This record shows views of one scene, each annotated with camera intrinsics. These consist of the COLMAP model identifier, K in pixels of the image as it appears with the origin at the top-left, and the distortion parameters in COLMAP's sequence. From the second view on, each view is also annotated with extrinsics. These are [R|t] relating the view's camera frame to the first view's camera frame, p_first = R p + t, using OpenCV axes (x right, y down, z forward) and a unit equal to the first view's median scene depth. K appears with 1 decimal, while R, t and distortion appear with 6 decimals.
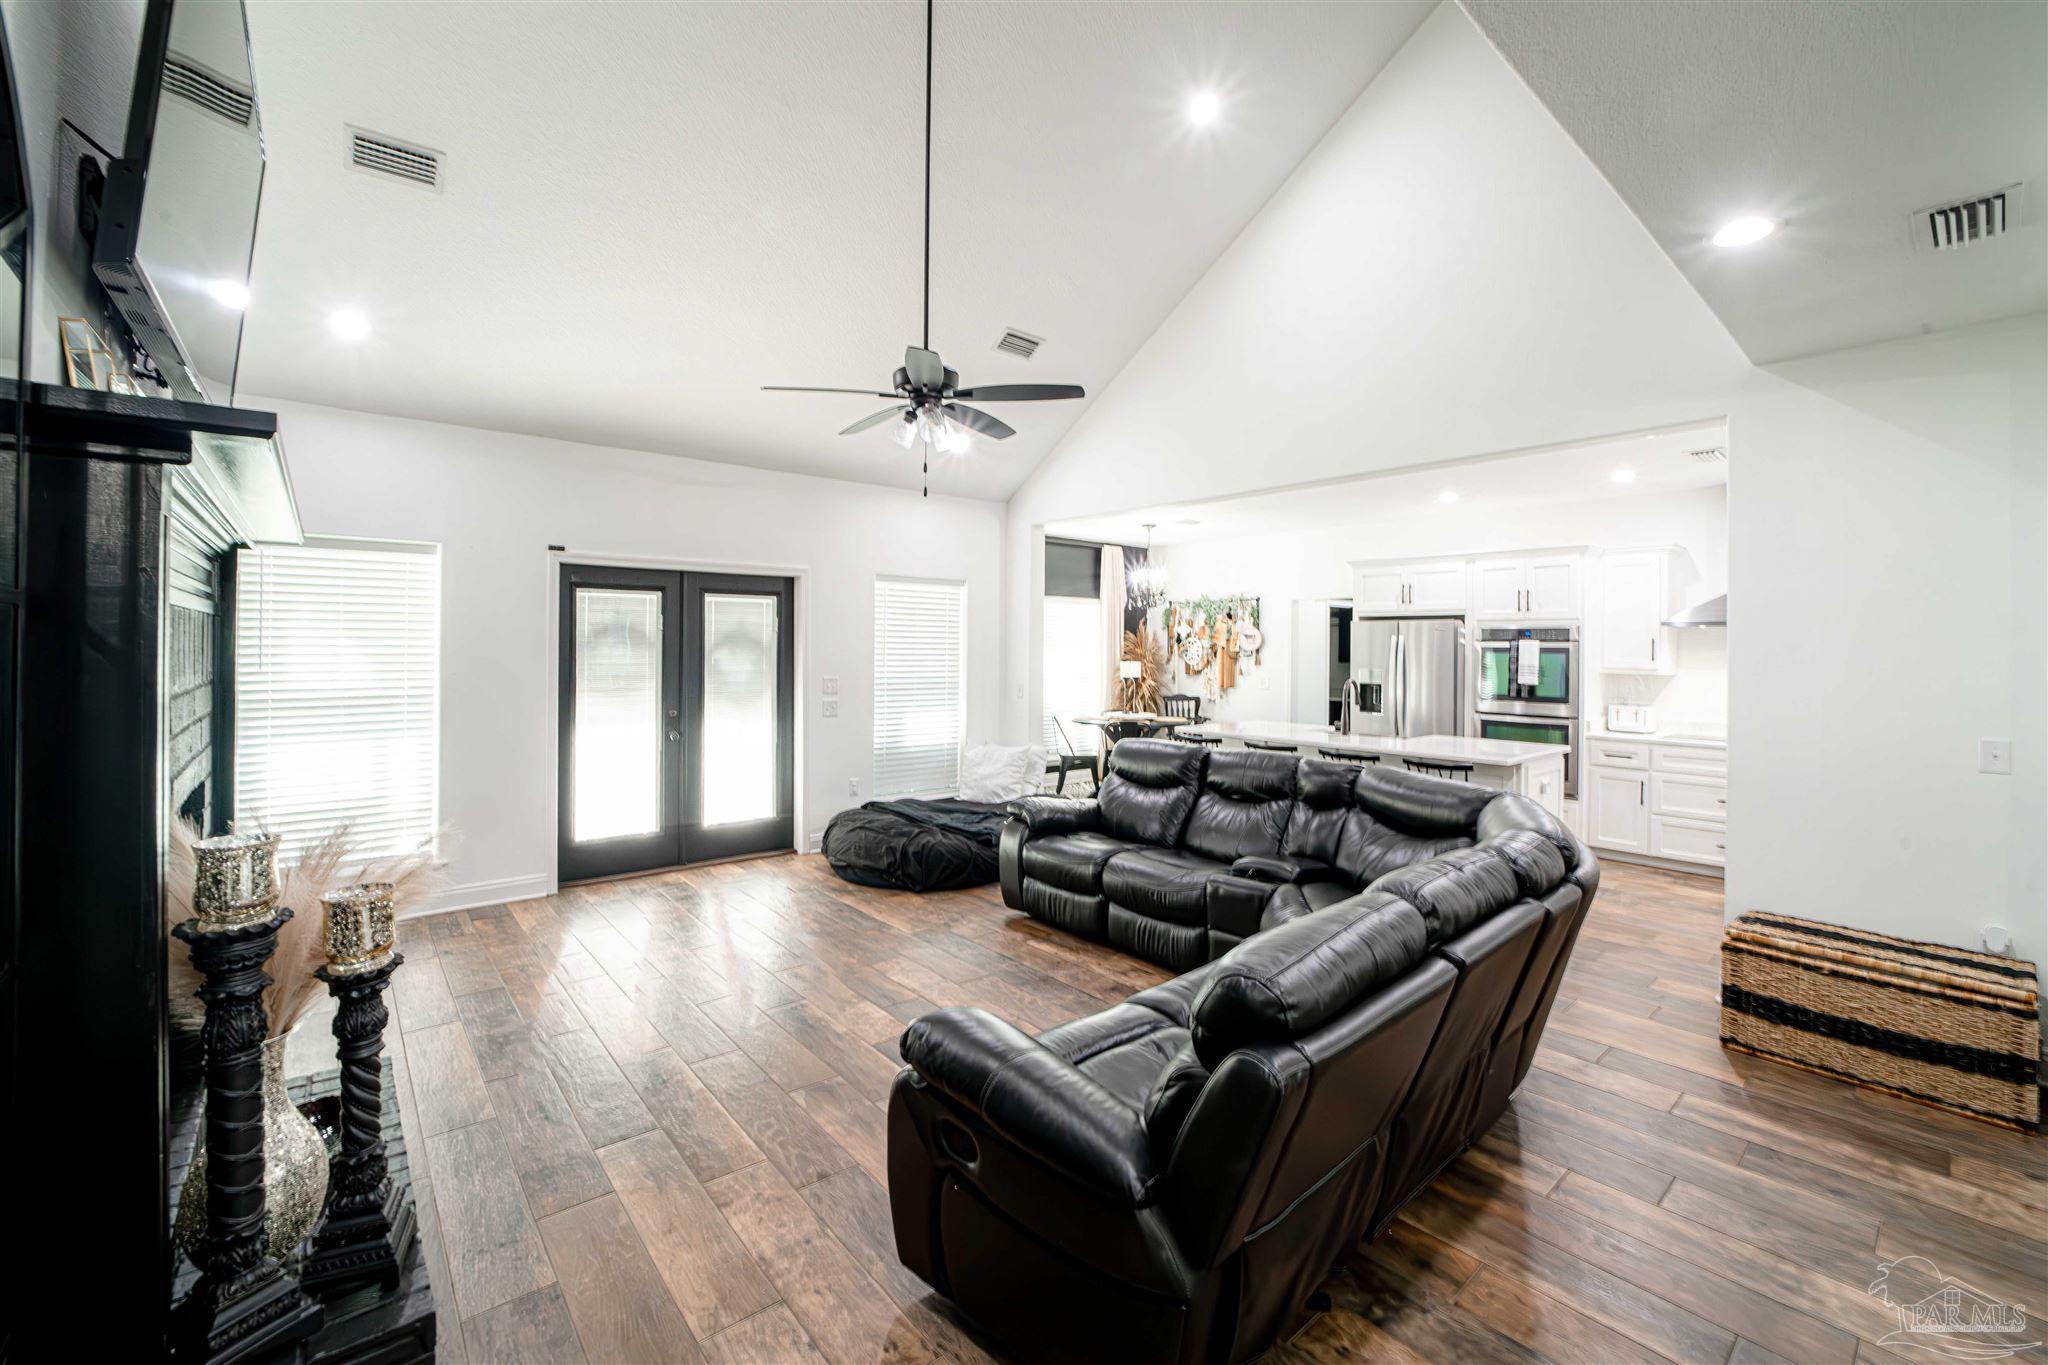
lens RADIAL K [[834.7, 0, 1054.8], [0, 834.7, 643.1], [0, 0, 1]] dist [-0.013039, 0.001552]
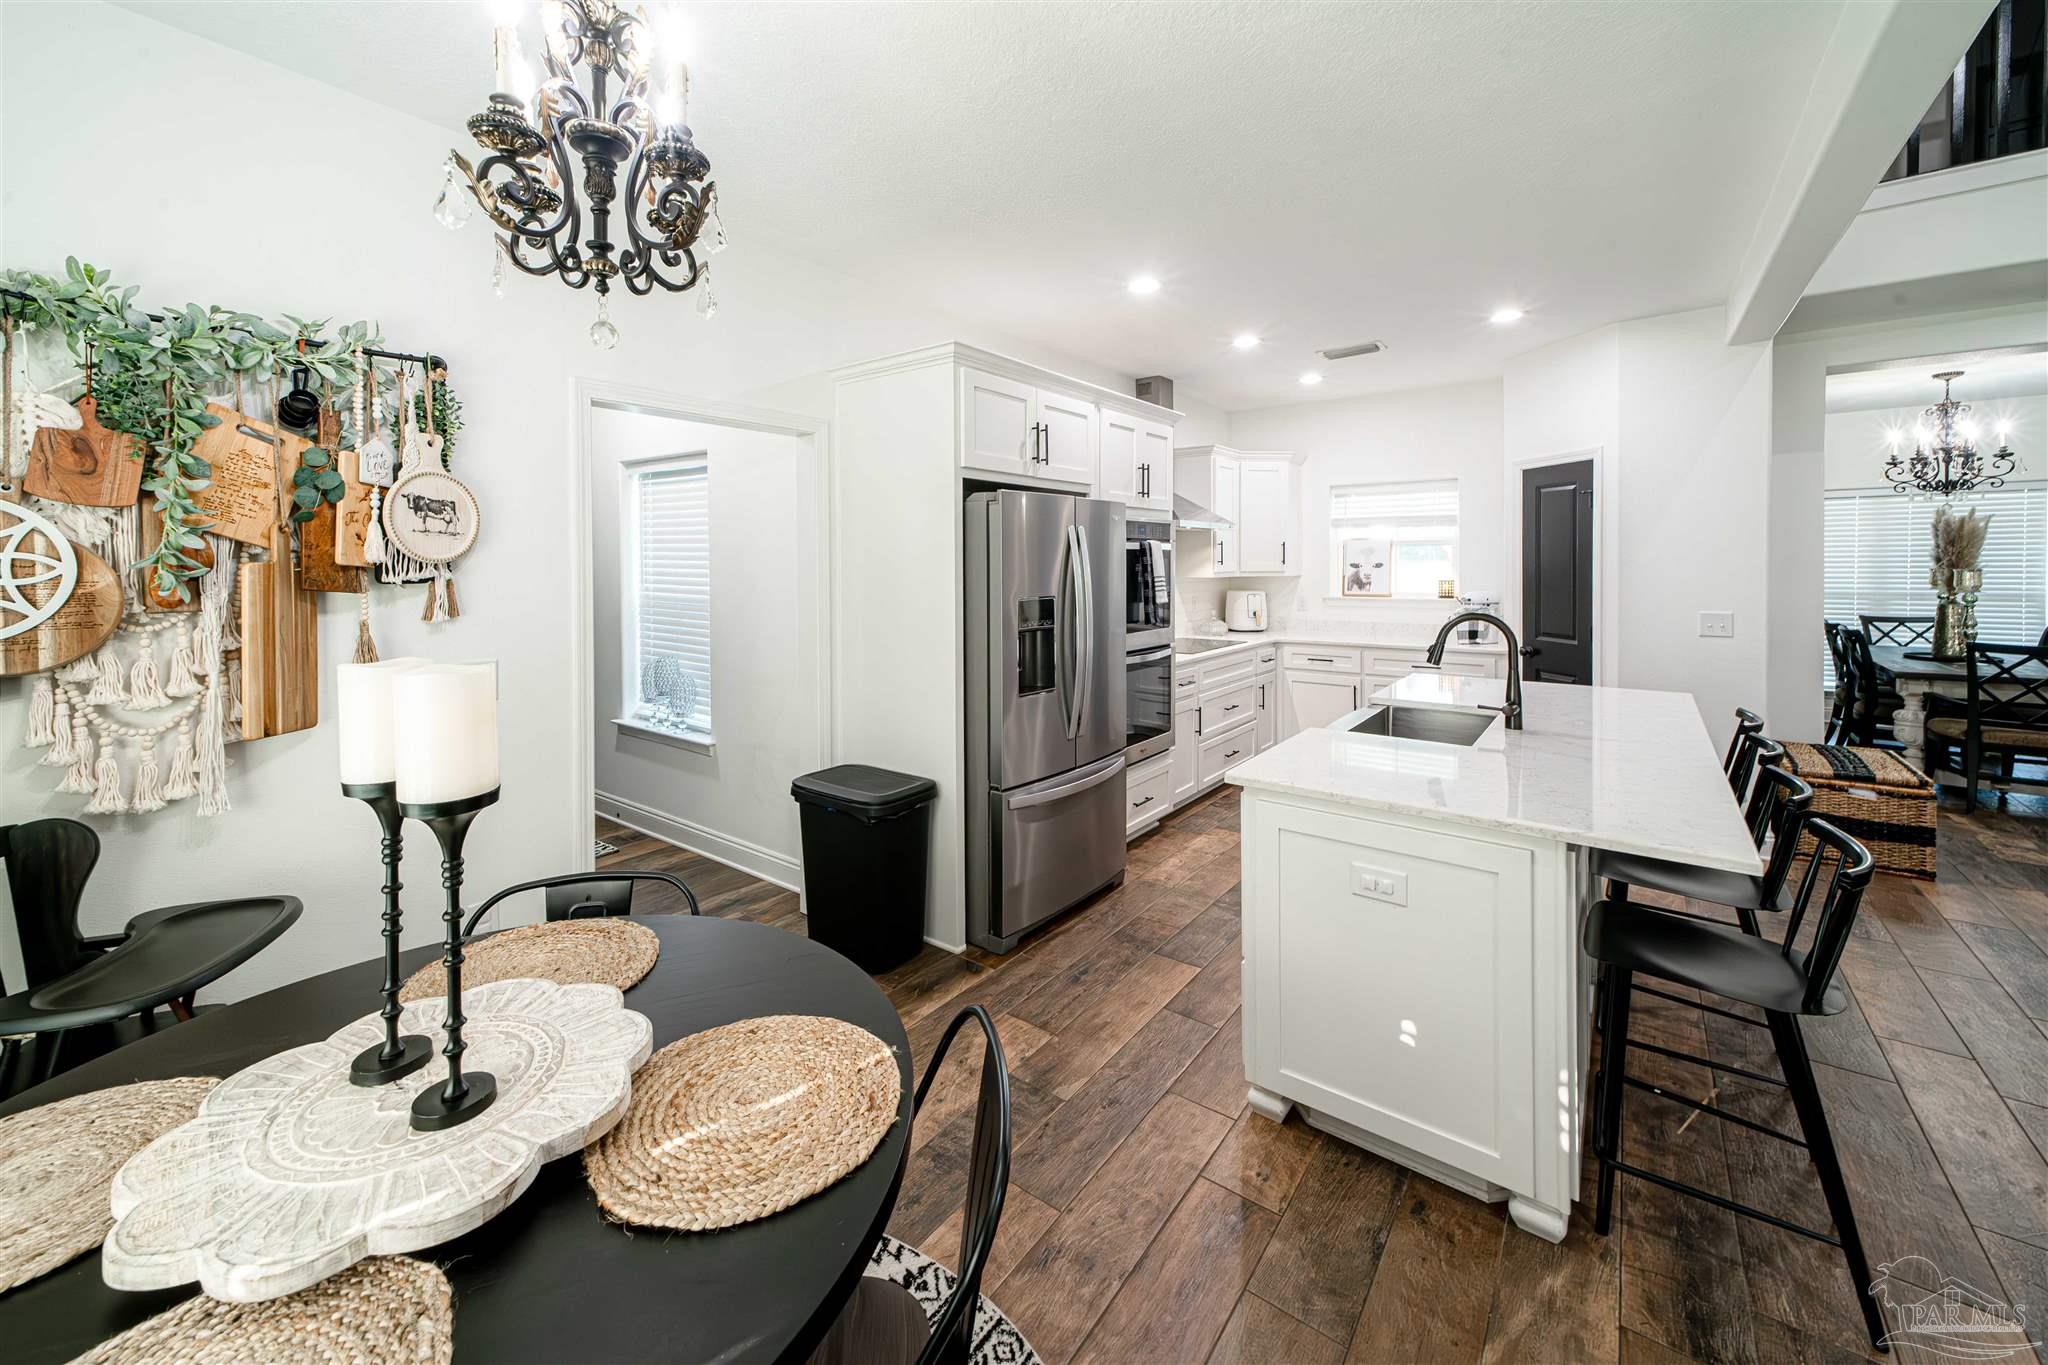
lens RADIAL K [[834.7, 0, 1004.7], [0, 834.7, 550.0], [0, 0, 1]] dist [-0.013039, 0.001552]
pose [[-0.179182, -0.002395, 0.983813, -0.070704], [-0.005109, 0.999986, 0.001504, 0.005499], [-0.983803, -0.004757, -0.179192, 1.226544]]
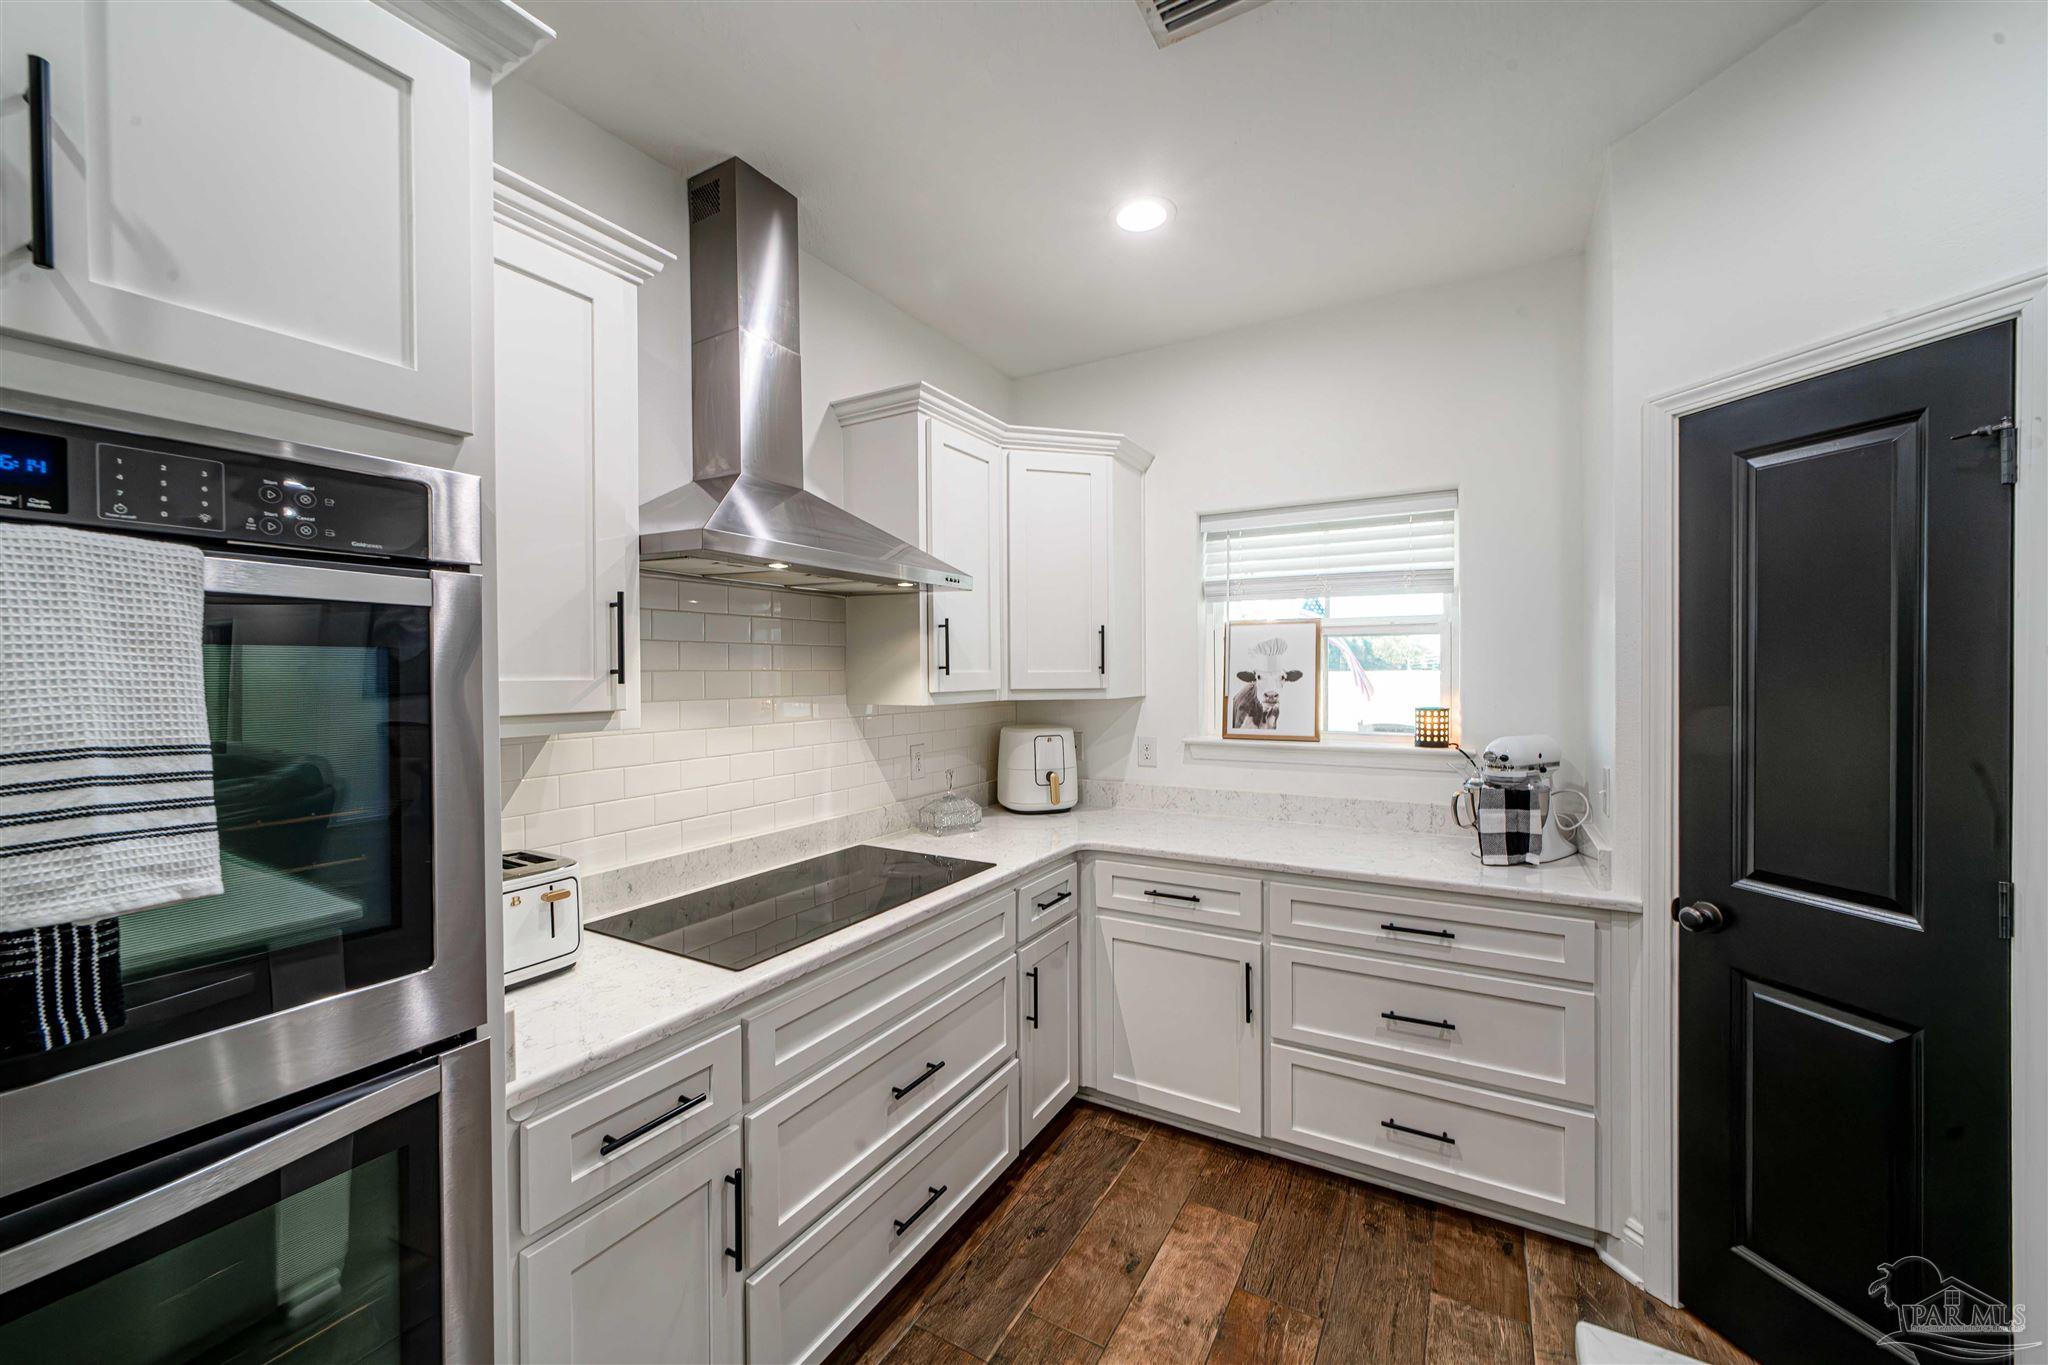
lens RADIAL K [[783.7, 0, 1041.3], [0, 783.7, 671.0], [0, 0, 1]] dist [-0.002957, 0.001037]
pose [[-0.324139, -0.012191, 0.945931, 0.427165], [-0.000535, 0.999919, 0.012704, 0.014352], [-0.946009, 0.003612, -0.324119, 0.906068]]
